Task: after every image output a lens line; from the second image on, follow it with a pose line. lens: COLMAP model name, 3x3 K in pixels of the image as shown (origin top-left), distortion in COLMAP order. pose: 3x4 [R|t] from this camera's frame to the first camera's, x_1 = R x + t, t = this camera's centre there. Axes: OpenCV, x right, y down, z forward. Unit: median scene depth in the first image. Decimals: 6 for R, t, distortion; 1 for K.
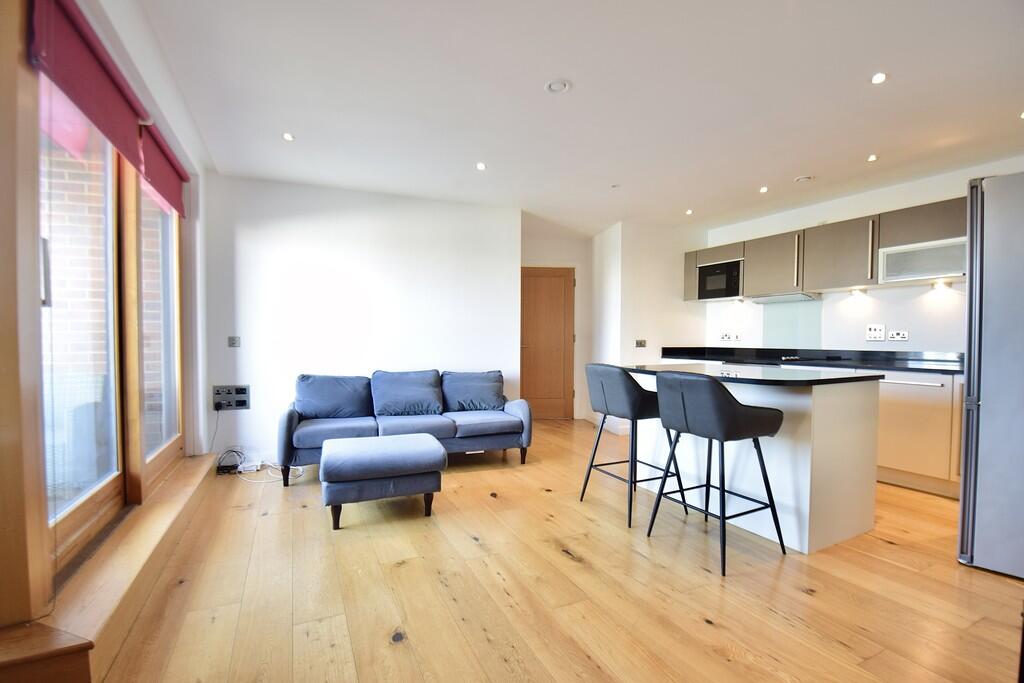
lens RADIAL K [[455.3, 0, 514.7], [0, 455.3, 348.9], [0, 0, 1]] dist [-0.004336, -0.001489]
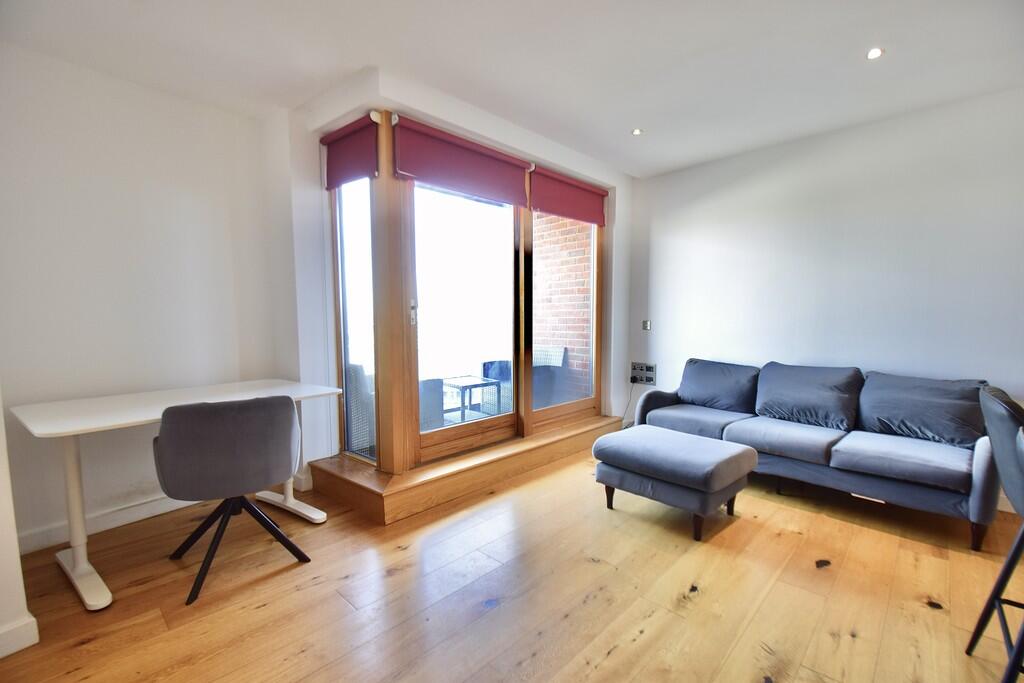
lens RADIAL K [[455.3, 0, 516.6], [0, 455.3, 340.5], [0, 0, 1]] dist [-0.004336, -0.001489]
pose [[0.360099, 0.045817, -0.931788, 0.332093], [-0.015315, 0.998949, 0.043201, -0.021658], [0.932788, -0.001286, 0.360422, 0.288164]]
